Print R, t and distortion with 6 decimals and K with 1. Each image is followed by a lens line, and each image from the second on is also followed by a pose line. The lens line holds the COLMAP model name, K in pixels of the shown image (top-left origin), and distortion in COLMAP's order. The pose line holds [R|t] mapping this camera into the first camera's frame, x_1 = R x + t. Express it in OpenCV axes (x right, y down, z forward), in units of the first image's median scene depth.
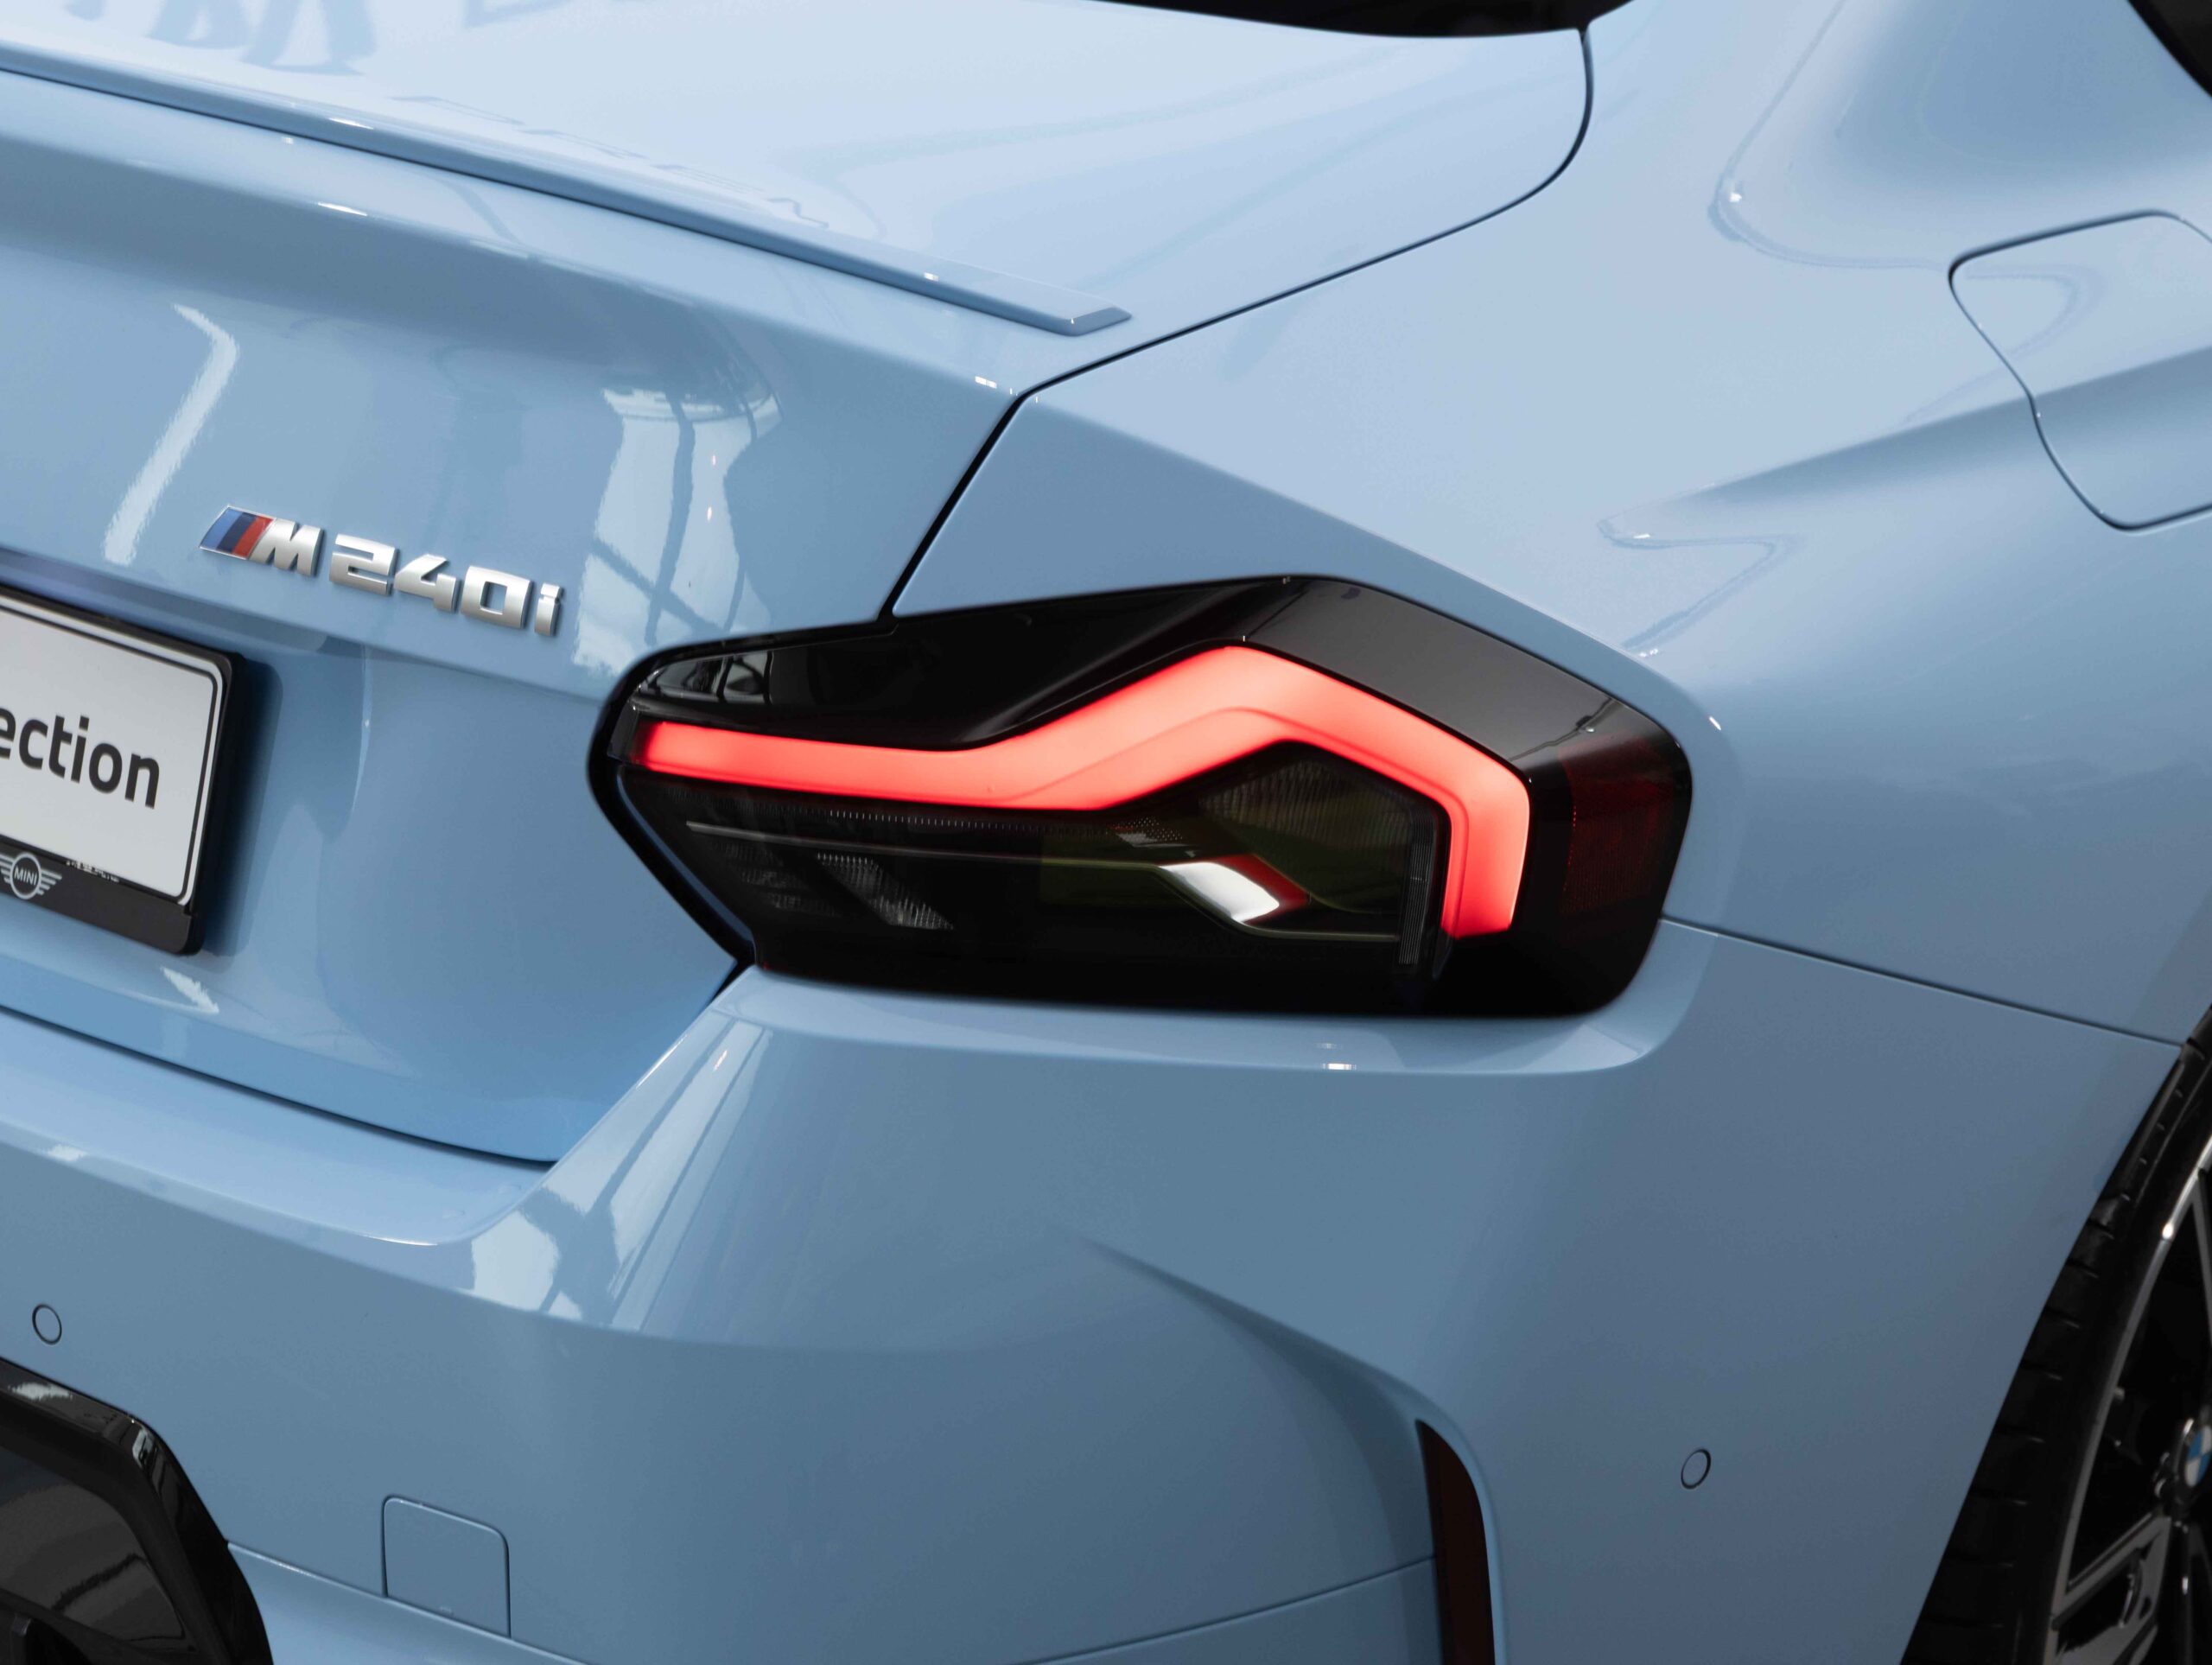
lens RADIAL K [[4372.7, 0, 1106.0], [0, 4372.7, 832.5], [0, 0, 1]] dist [-0.030387, -0.095434]
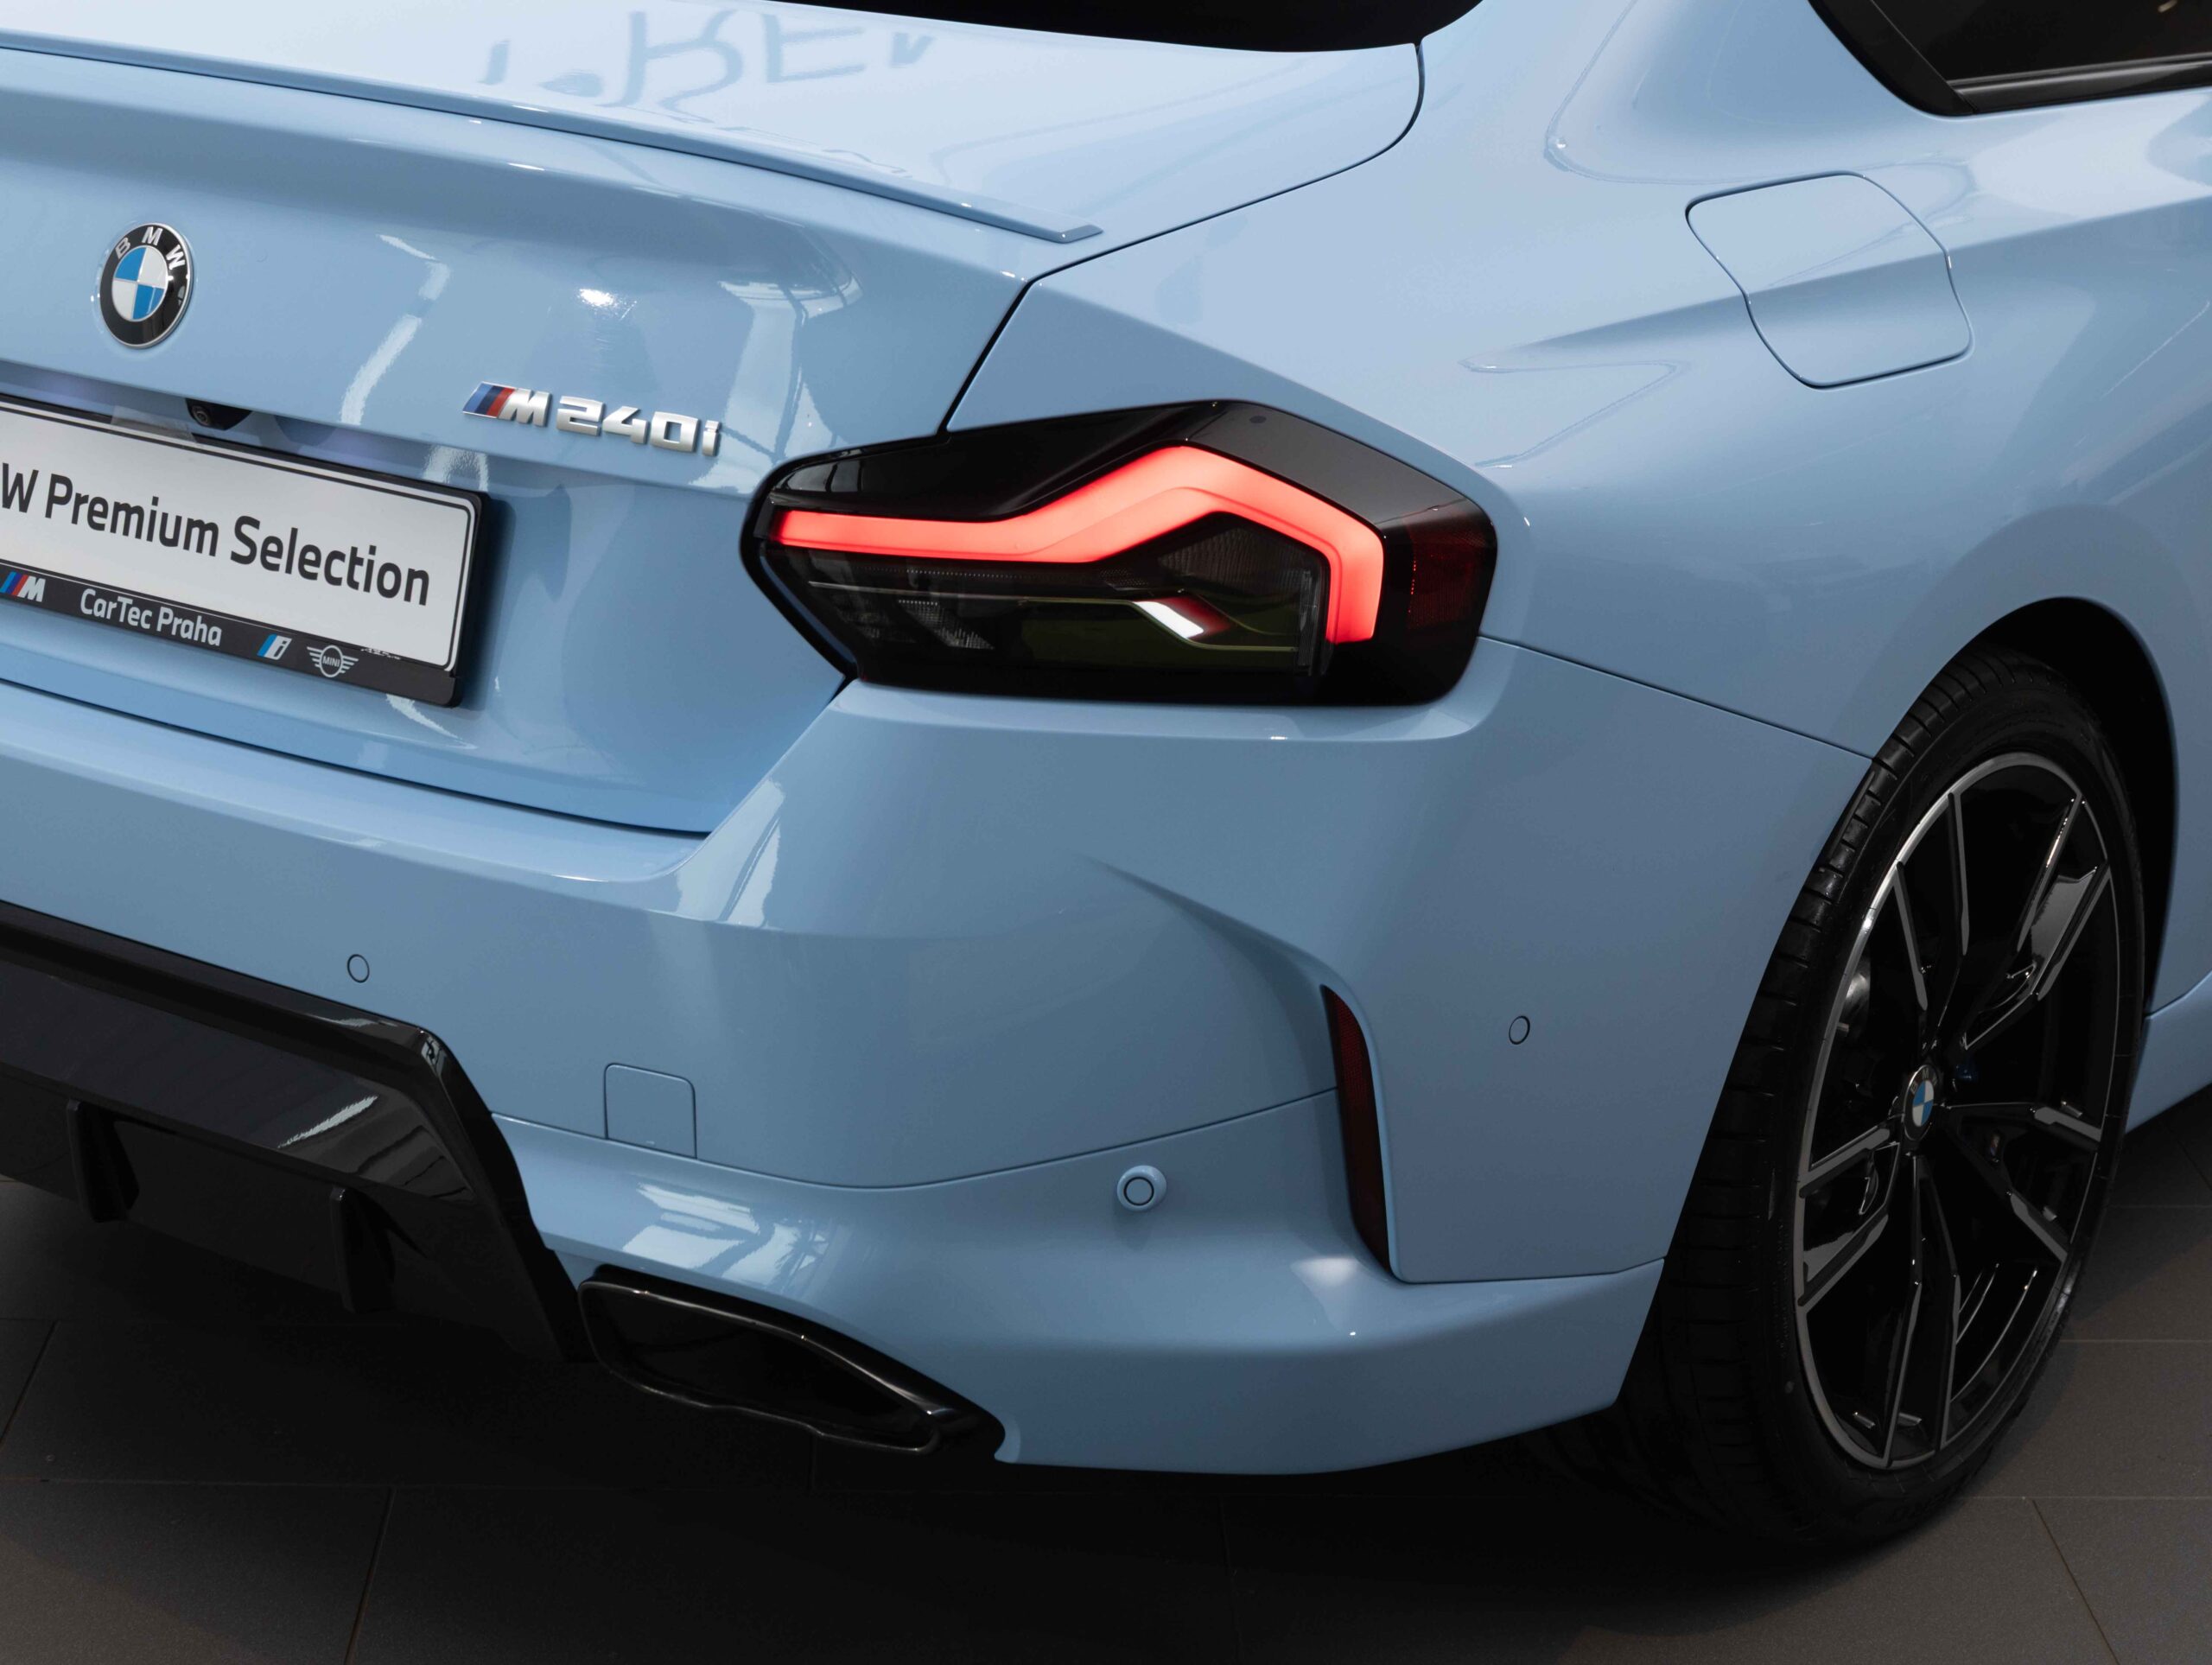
lens RADIAL K [[4372.7, 0, 1106.0], [0, 4372.7, 832.5], [0, 0, 1]] dist [-0.030387, -0.095434]
pose [[0.999616, -0.027062, 0.005985, -0.007268], [0.027265, 0.998948, -0.036874, 0.134497], [-0.004981, 0.037023, 0.999302, -0.446825]]
